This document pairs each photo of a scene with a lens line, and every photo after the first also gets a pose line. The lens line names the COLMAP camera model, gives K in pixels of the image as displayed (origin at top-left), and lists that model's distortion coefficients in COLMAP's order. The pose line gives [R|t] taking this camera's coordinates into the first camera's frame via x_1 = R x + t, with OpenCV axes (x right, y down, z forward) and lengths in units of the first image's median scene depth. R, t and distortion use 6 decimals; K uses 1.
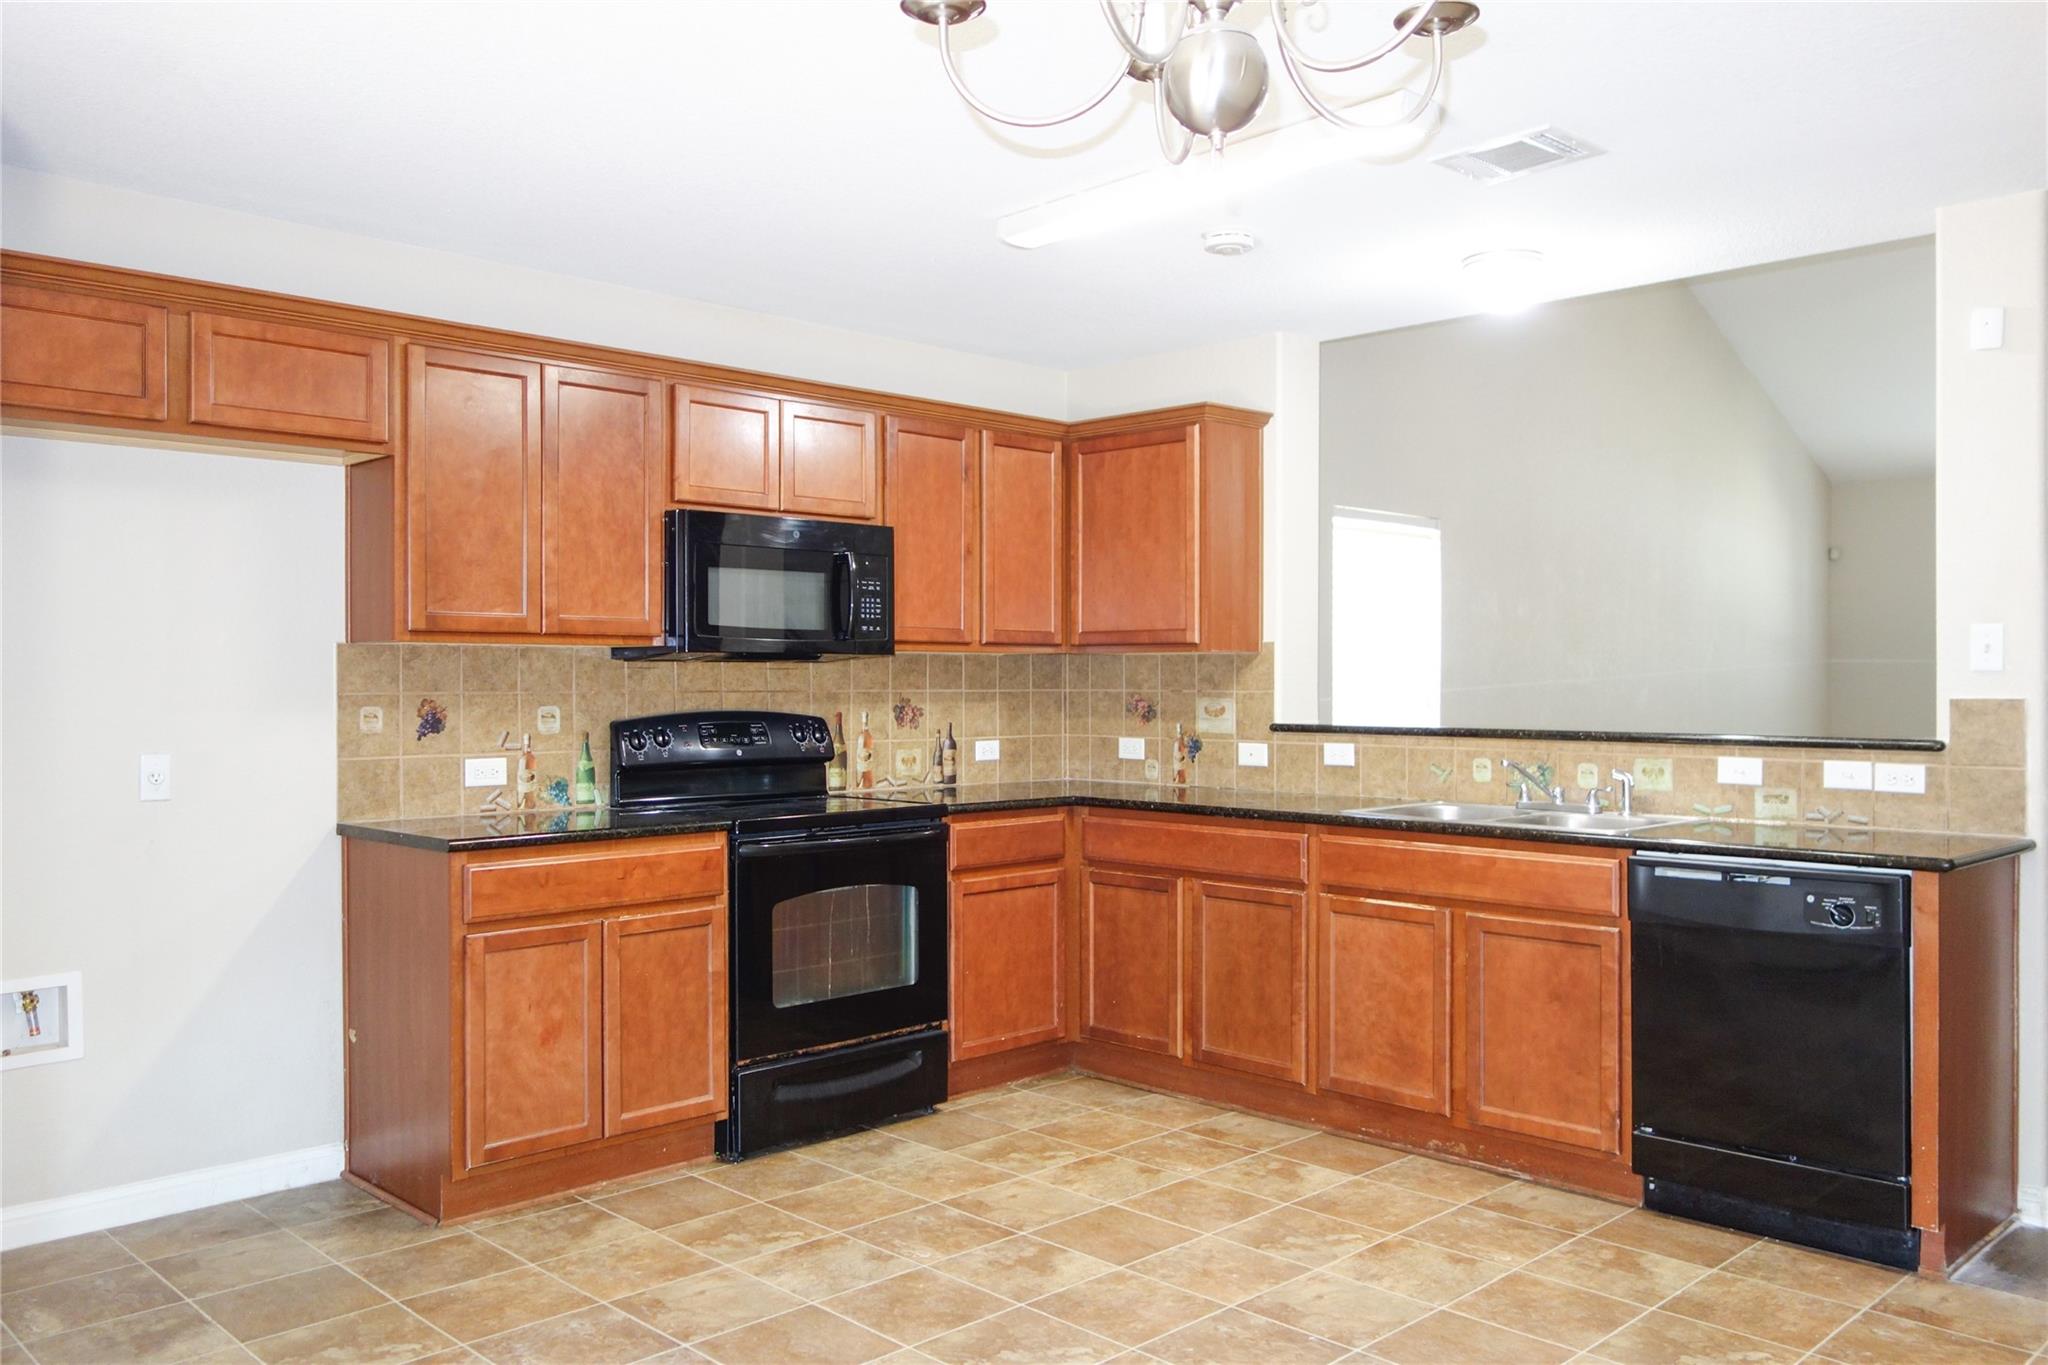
lens RADIAL K [[1621.7, 0, 1024.0], [0, 1621.7, 682.5], [0, 0, 1]] dist [0.006155, 0.005785]
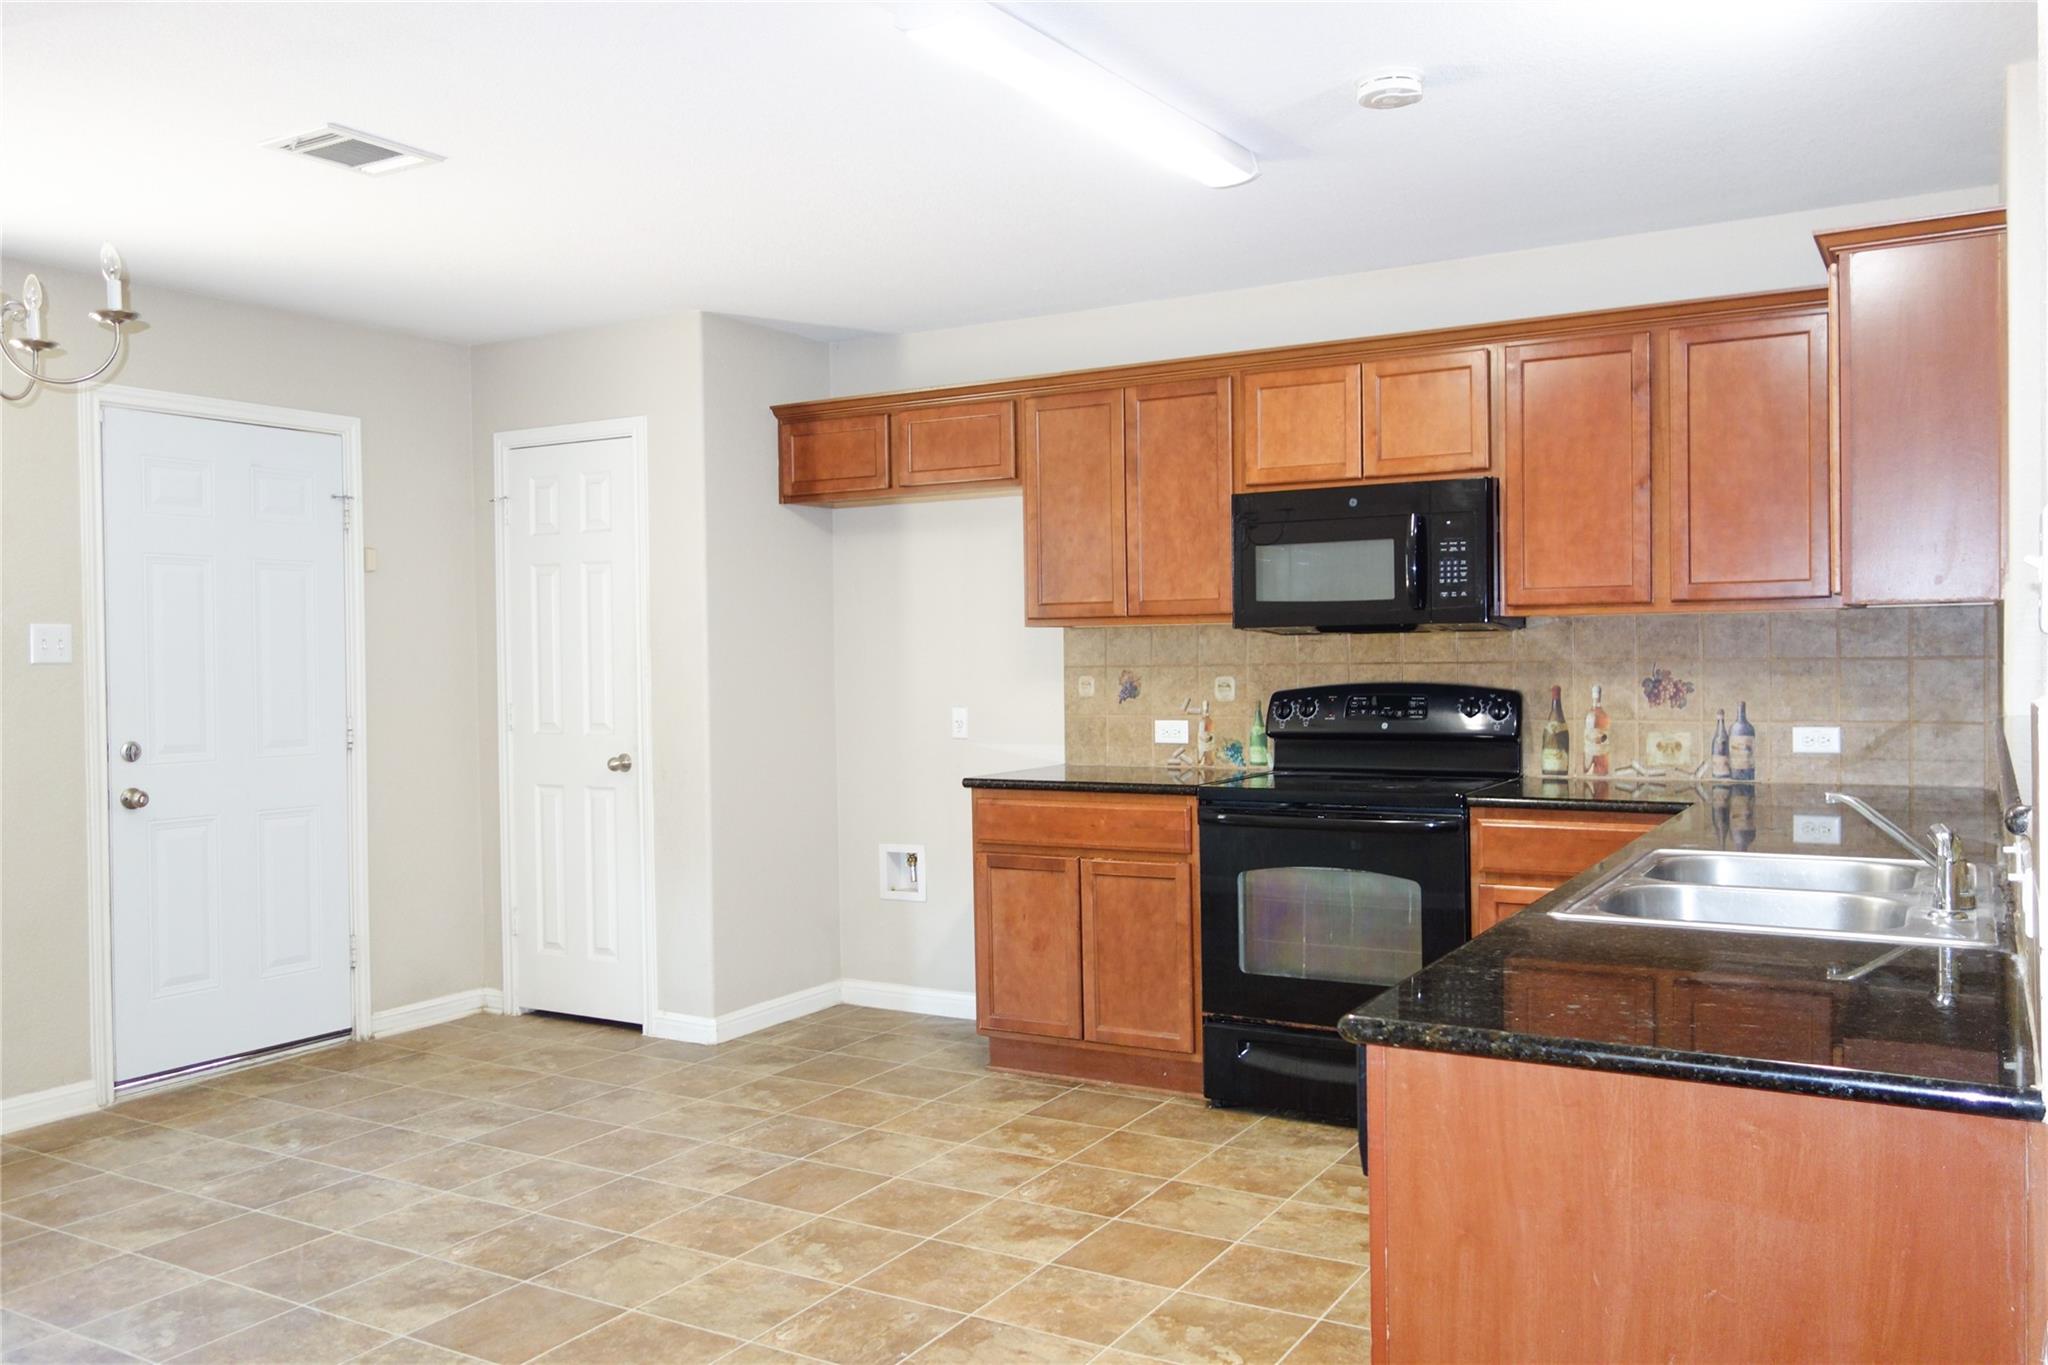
lens RADIAL K [[1618.5, 0, 1024.0], [0, 1618.5, 682.5], [0, 0, 1]] dist [0.007639, -0.003499]
pose [[0.256333, 0.015601, -0.966463, 0.821057], [0.014039, 0.999704, 0.019861, -0.006293], [0.966486, -0.018659, 0.256038, 0.616681]]
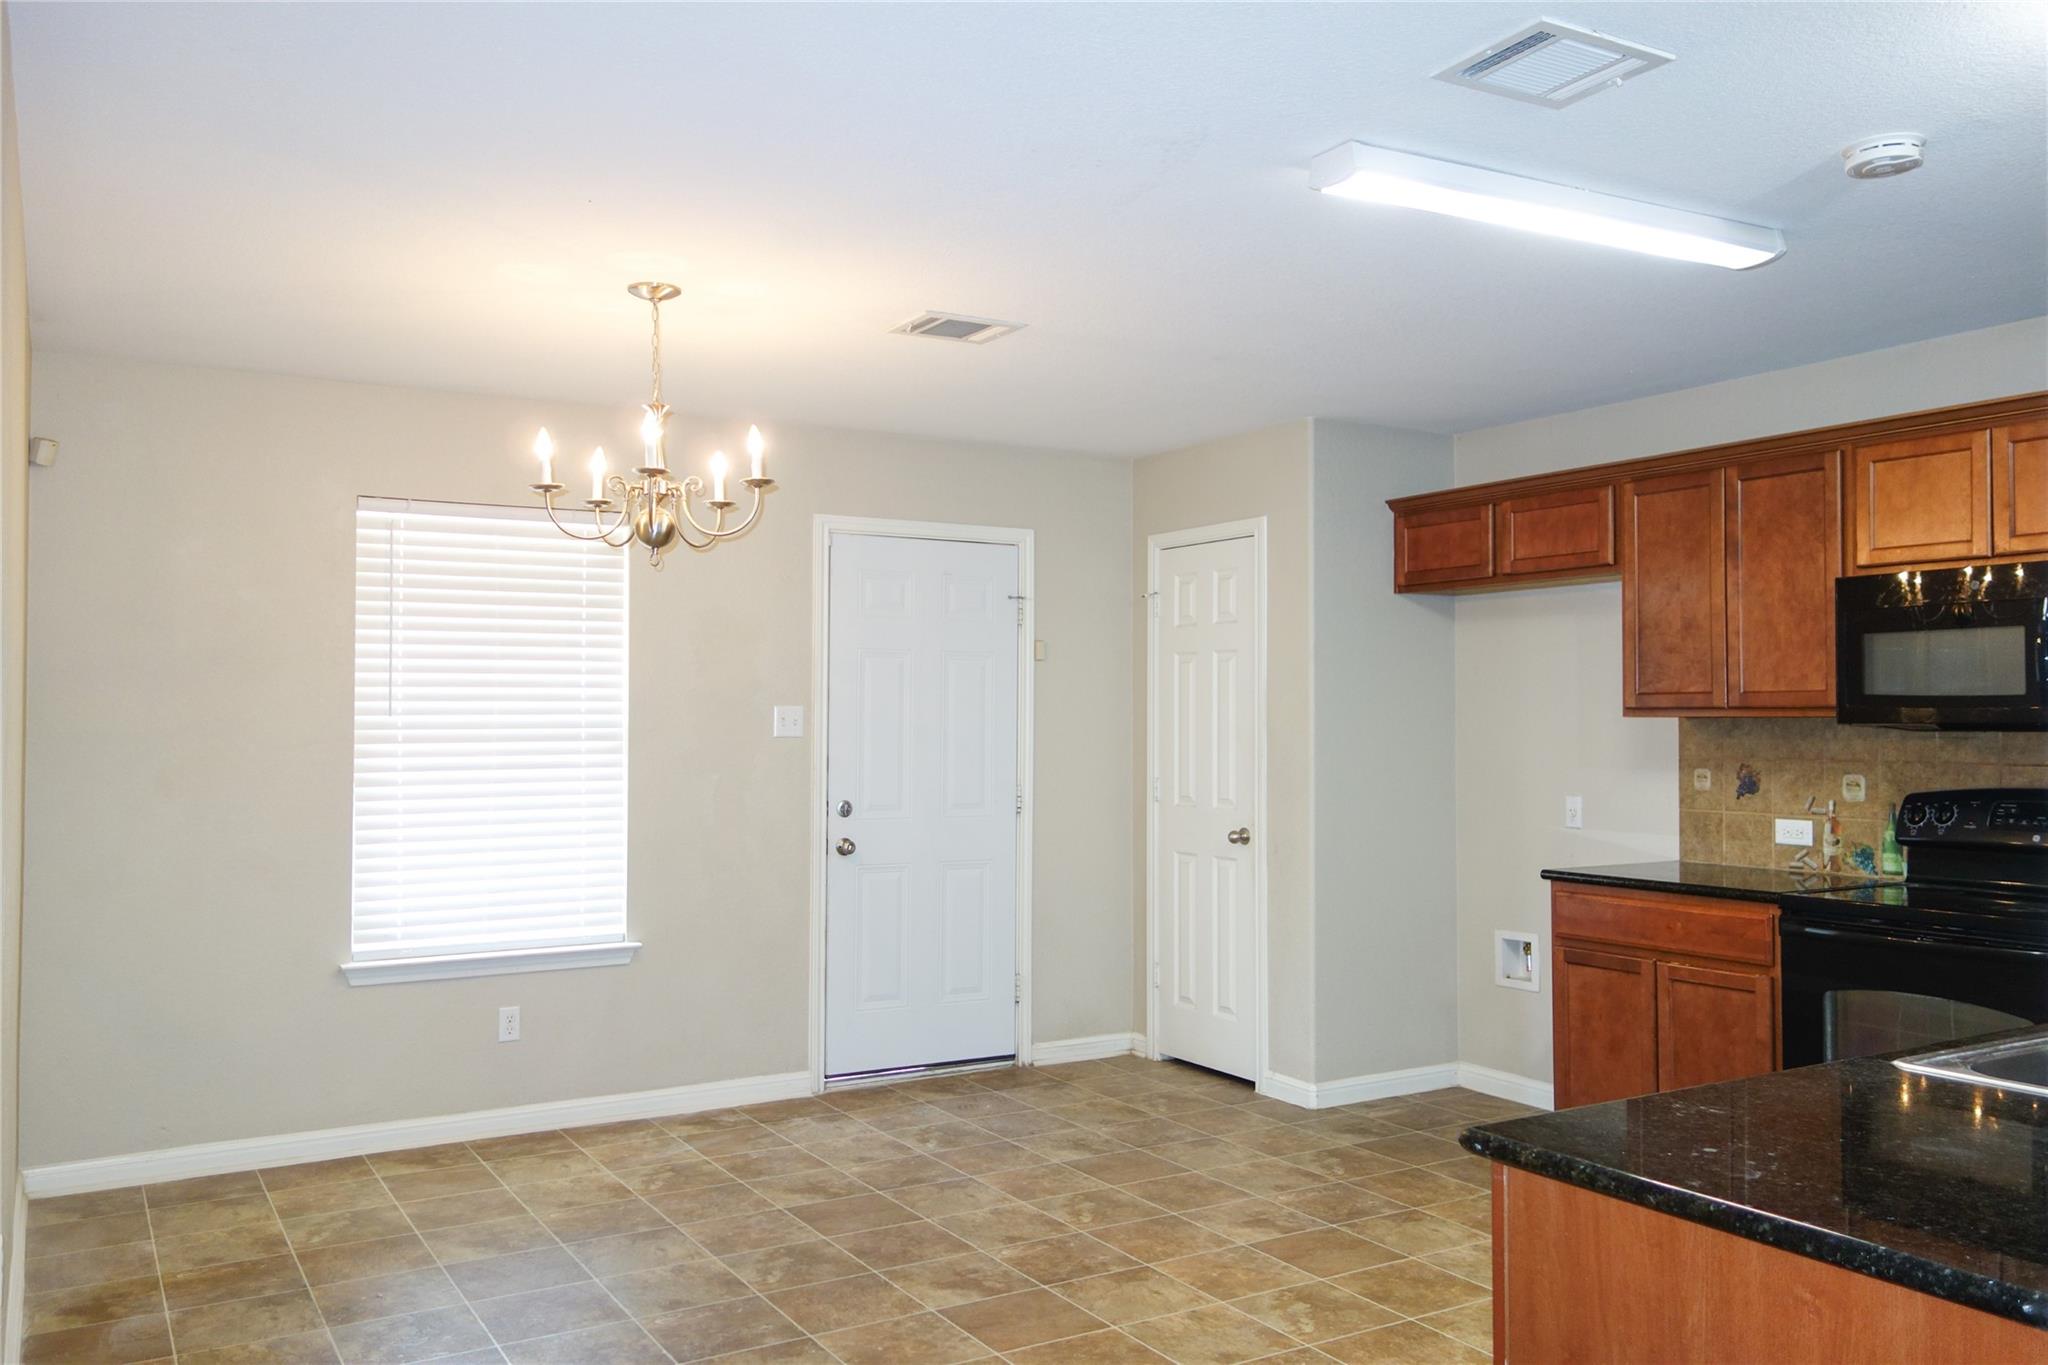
lens RADIAL K [[1621.7, 0, 1024.0], [0, 1621.7, 682.5], [0, 0, 1]] dist [0.006155, 0.005785]
pose [[-0.236450, -0.022304, -0.971388, 0.898833], [-0.000642, 0.999740, -0.022798, -0.021645], [0.971643, -0.004767, -0.236403, 0.785517]]
